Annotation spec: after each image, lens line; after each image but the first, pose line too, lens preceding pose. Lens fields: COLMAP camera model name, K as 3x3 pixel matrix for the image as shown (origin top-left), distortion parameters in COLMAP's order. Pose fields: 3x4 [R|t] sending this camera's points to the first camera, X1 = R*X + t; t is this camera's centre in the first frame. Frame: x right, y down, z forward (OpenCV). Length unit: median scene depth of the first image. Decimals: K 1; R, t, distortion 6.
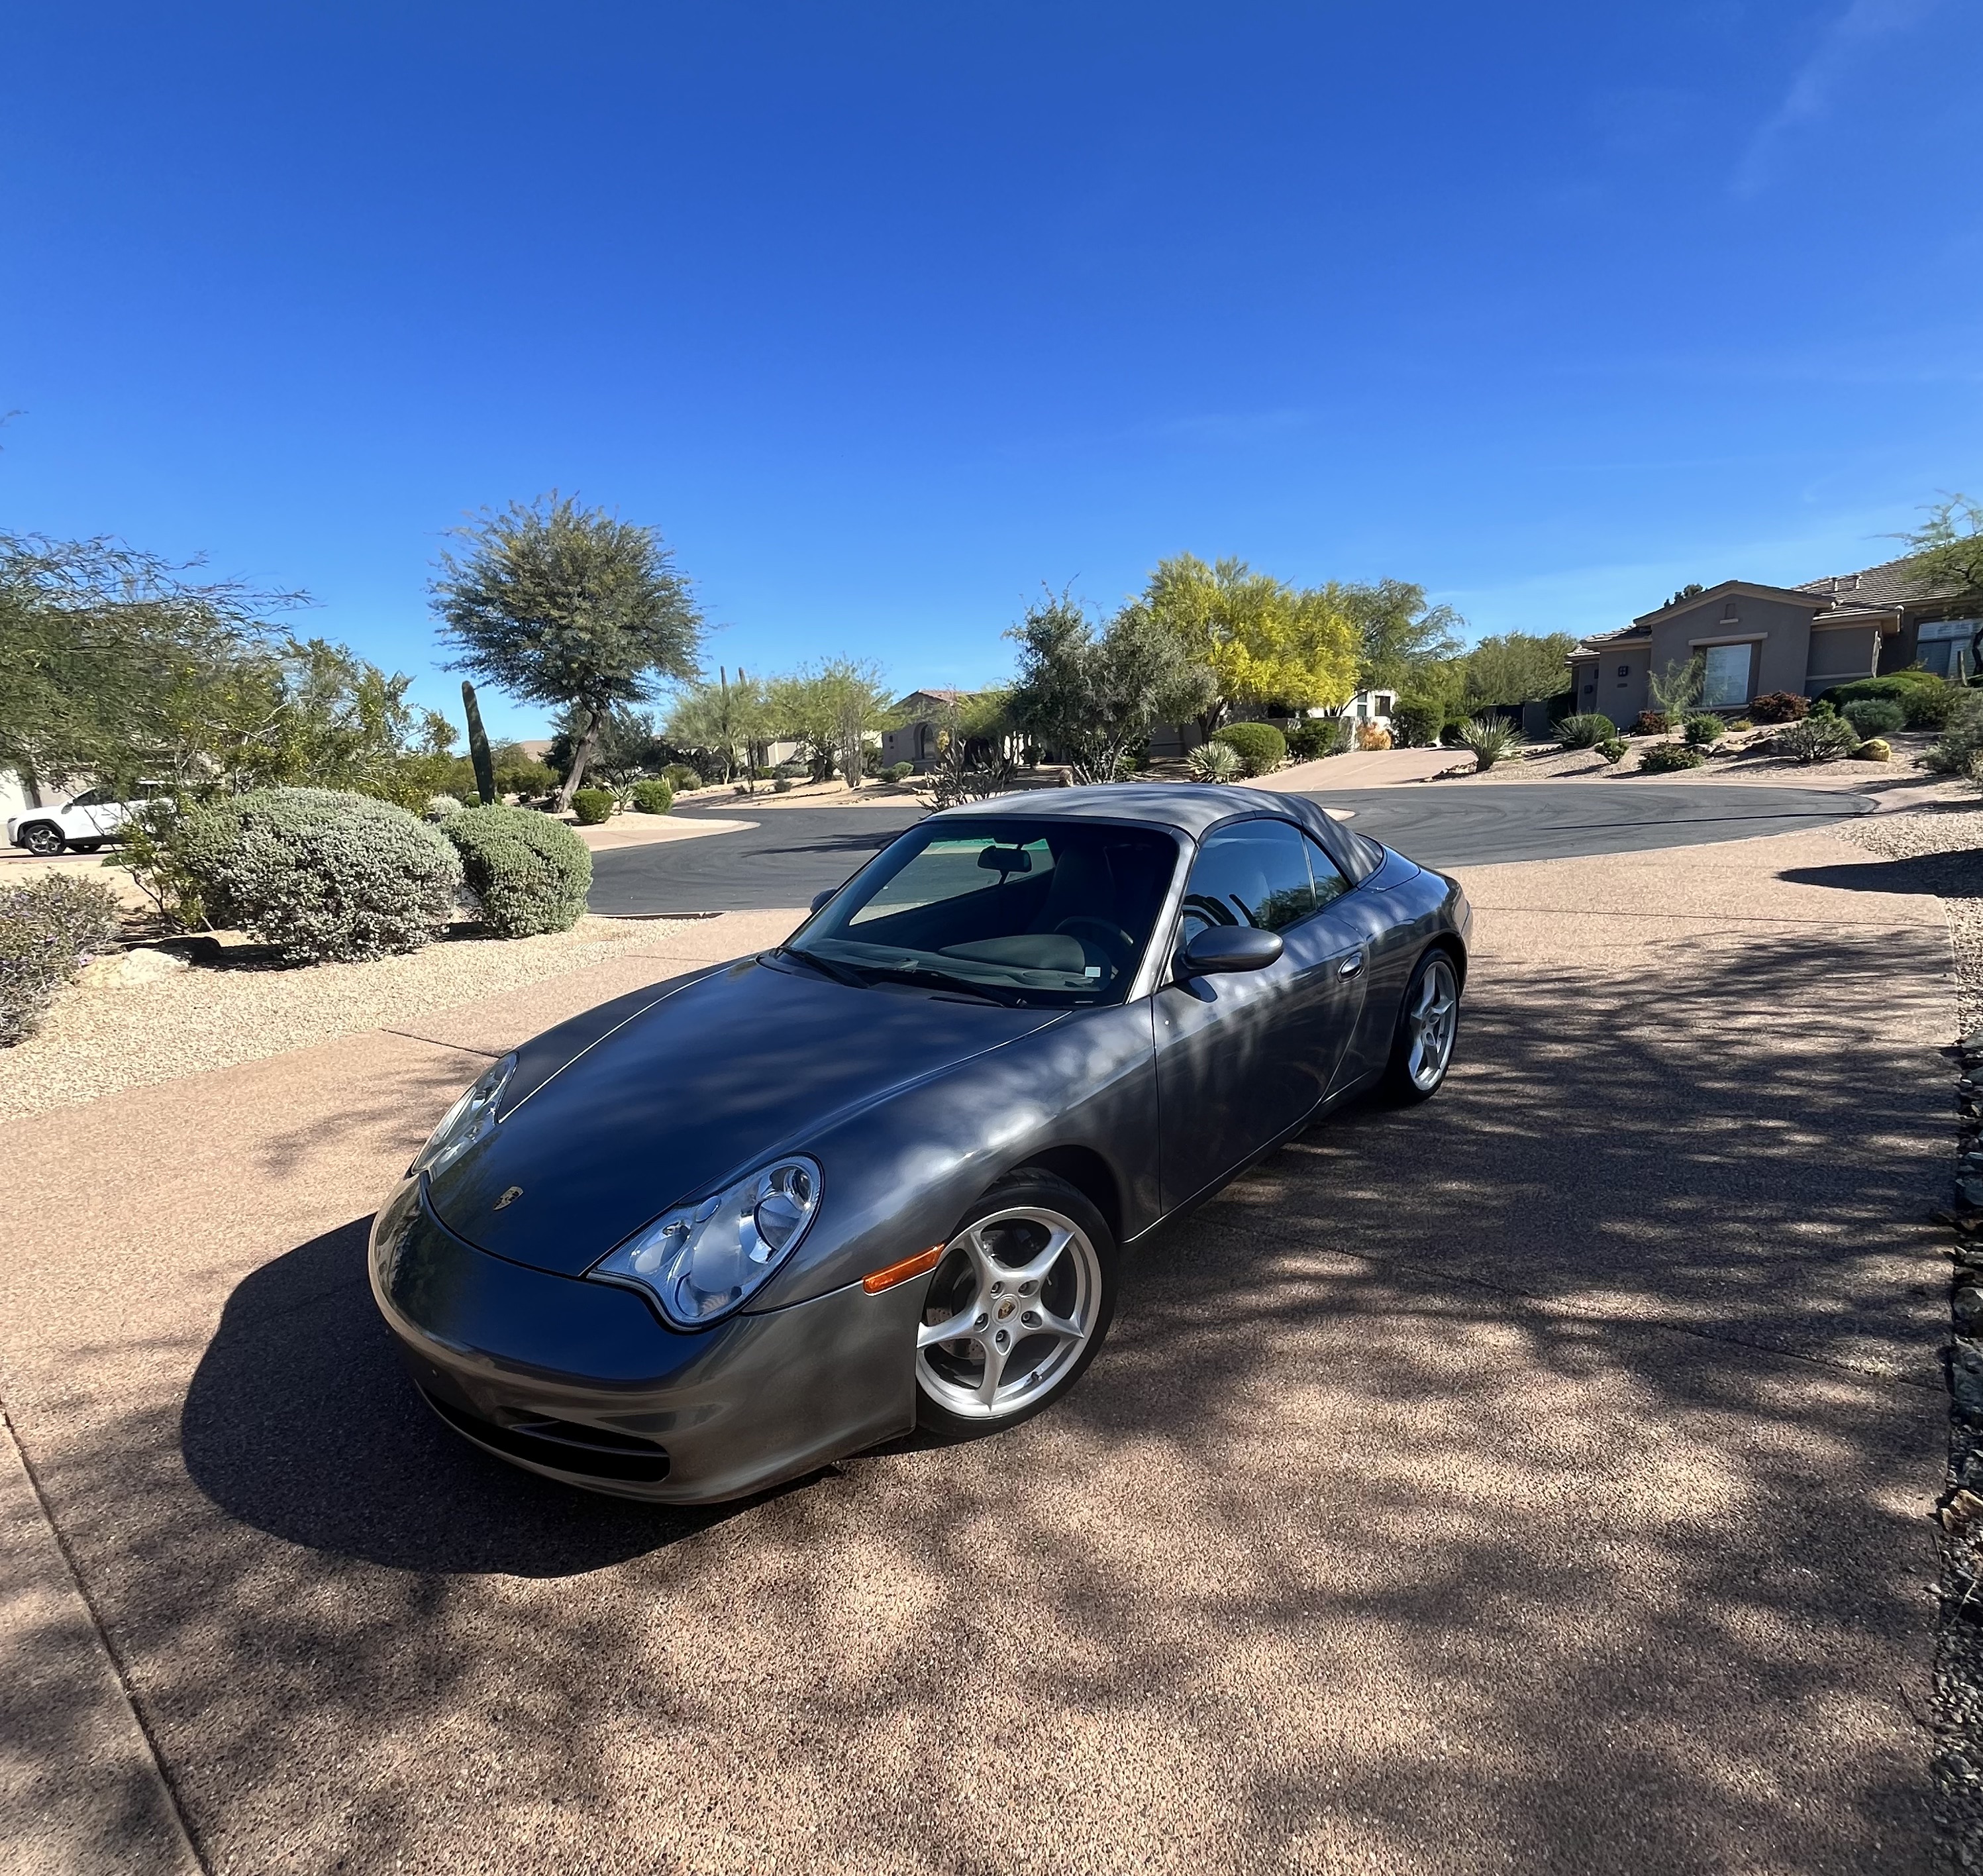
lens RADIAL K [[1064.4, 0, 995.3], [0, 1064.4, 1014.4], [0, 0, 1]] dist [-0.000911, -0.000783]
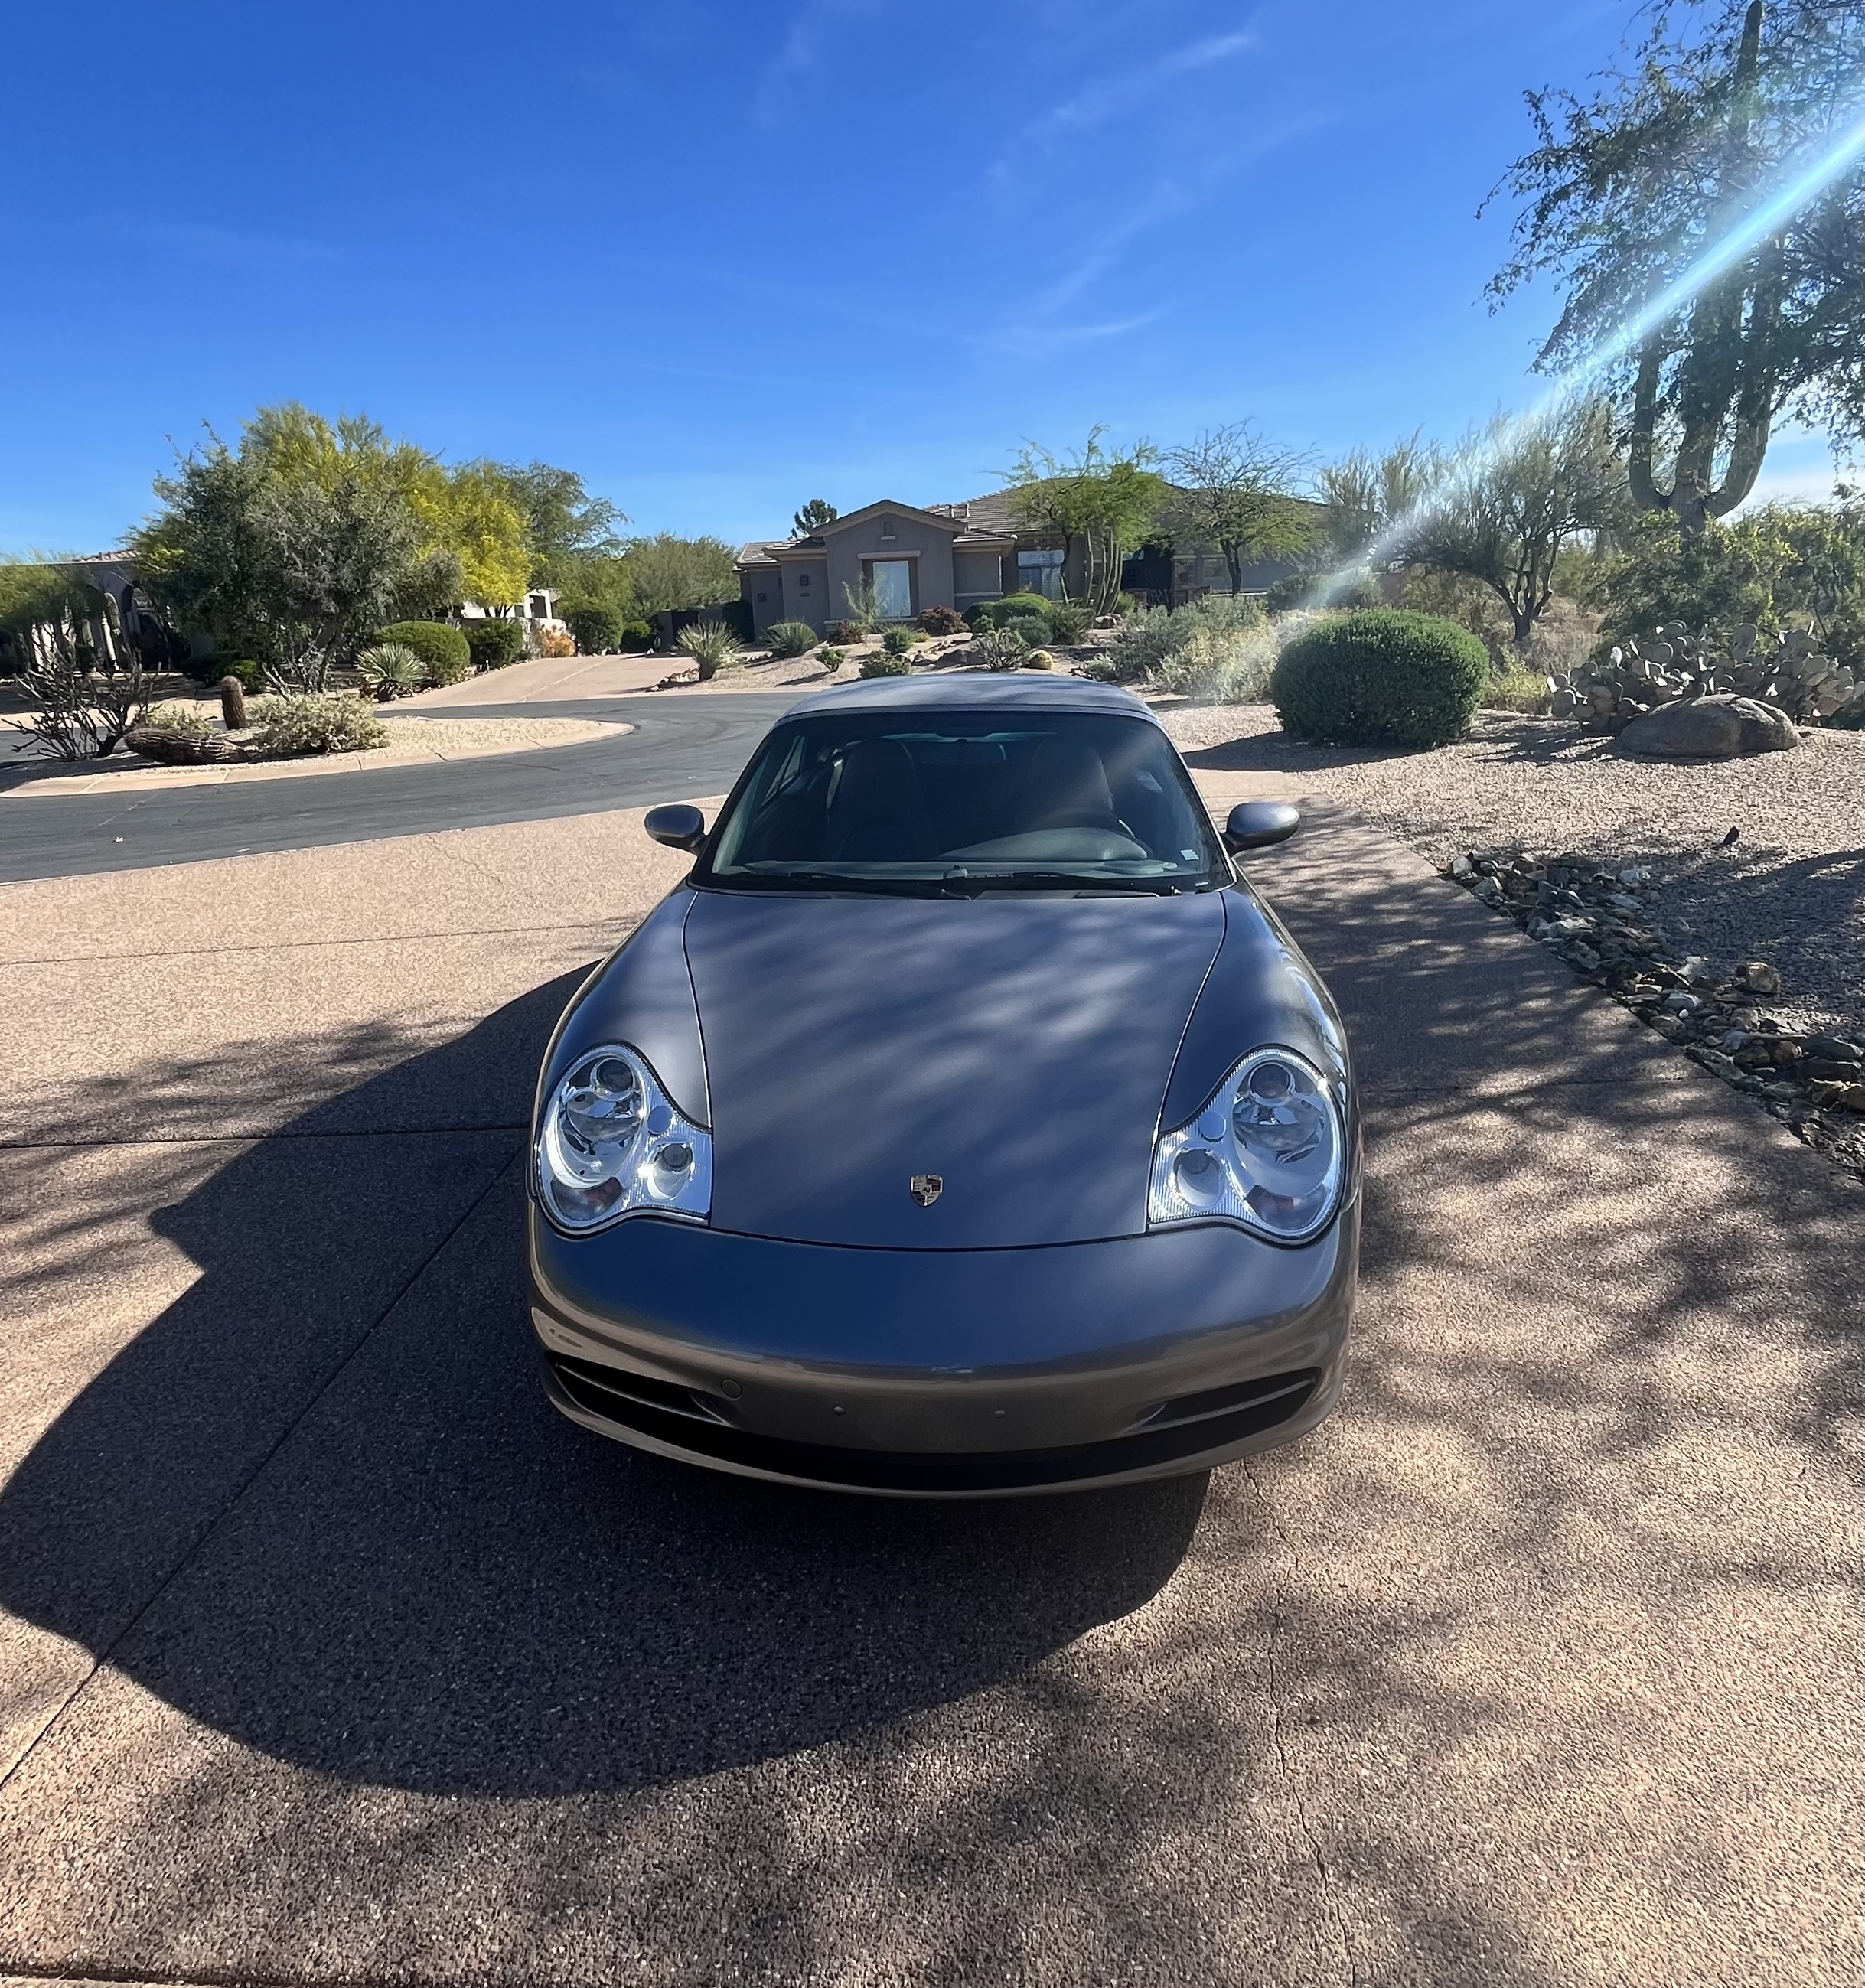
lens RADIAL K [[1239.7, 0, 931.0], [0, 1239.7, 940.4], [0, 0, 1]] dist [-0.000126, 0.000842]
pose [[0.789827, -0.125752, 0.600300, -0.120940], [0.137402, 0.990157, 0.026638, -0.003669], [-0.597741, 0.061443, 0.799331, 0.033464]]
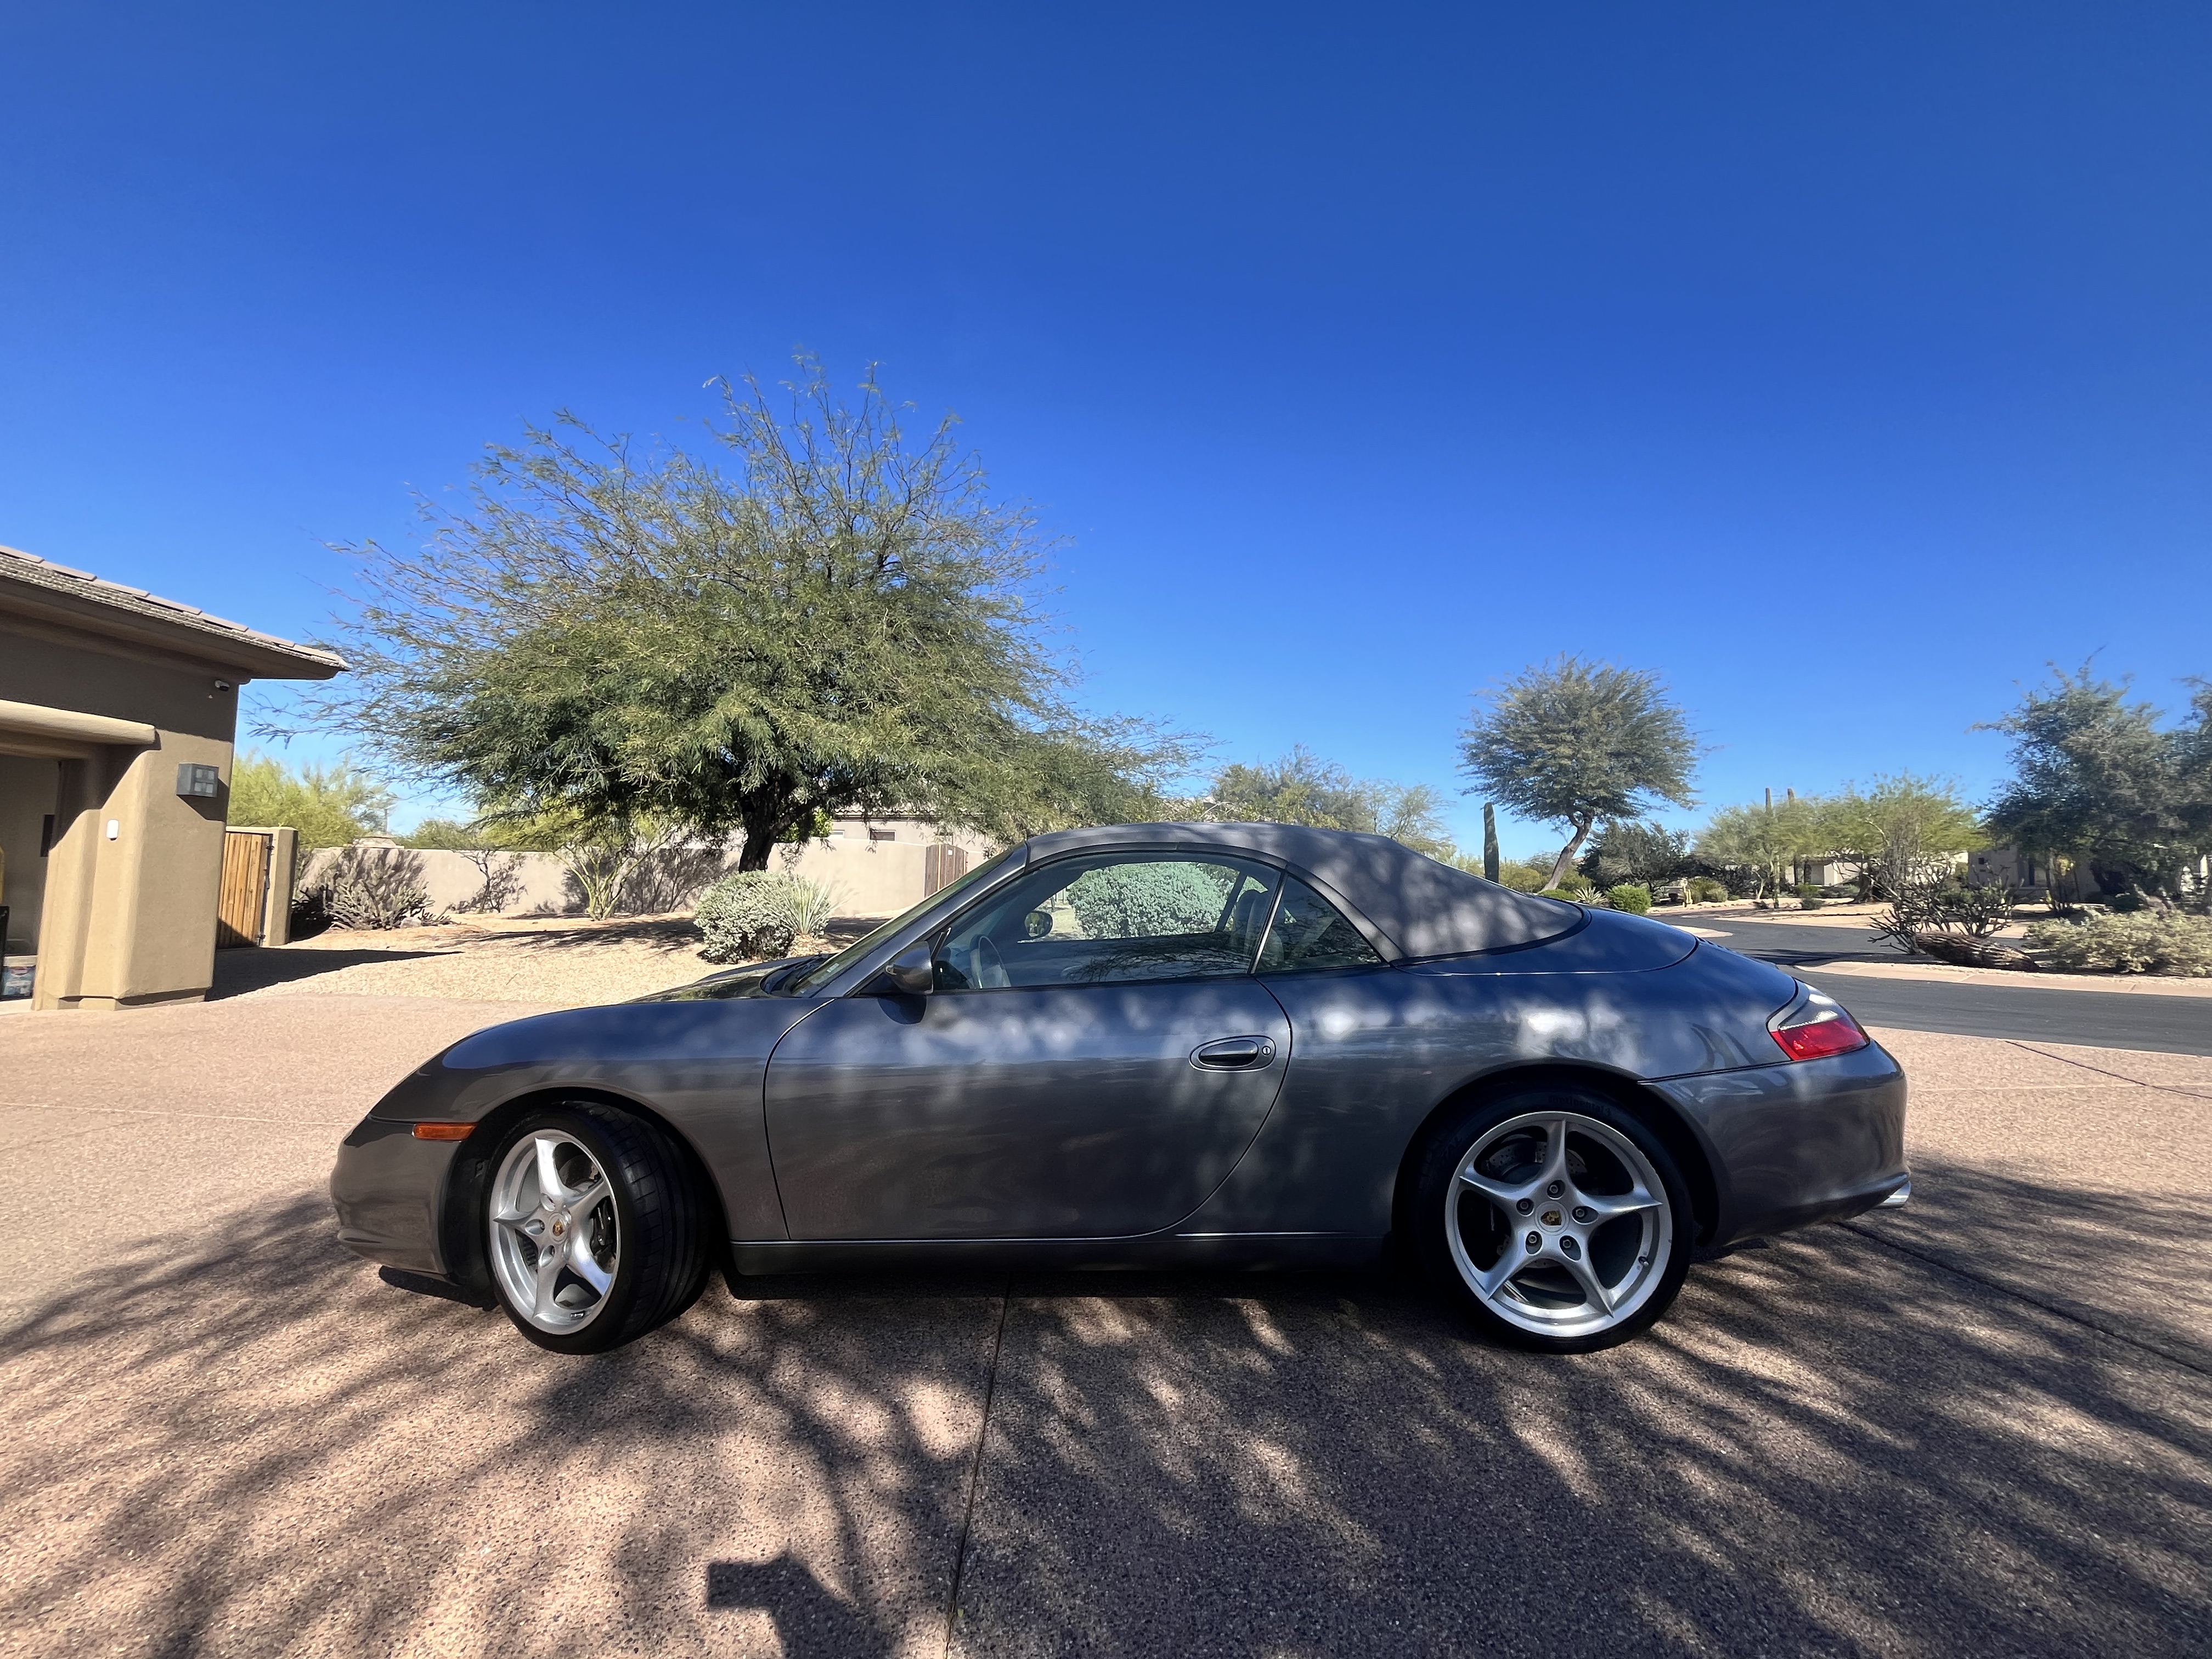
lens RADIAL K [[878.7, 0, 1106.0], [0, 878.7, 829.5], [0, 0, 1]] dist [-0.001541, -0.000115]
pose [[0.604461, 0.007499, -0.796599, 0.138998], [-0.227333, 0.960000, -0.163463, -0.013163], [0.763509, 0.279901, 0.581988, 0.100522]]
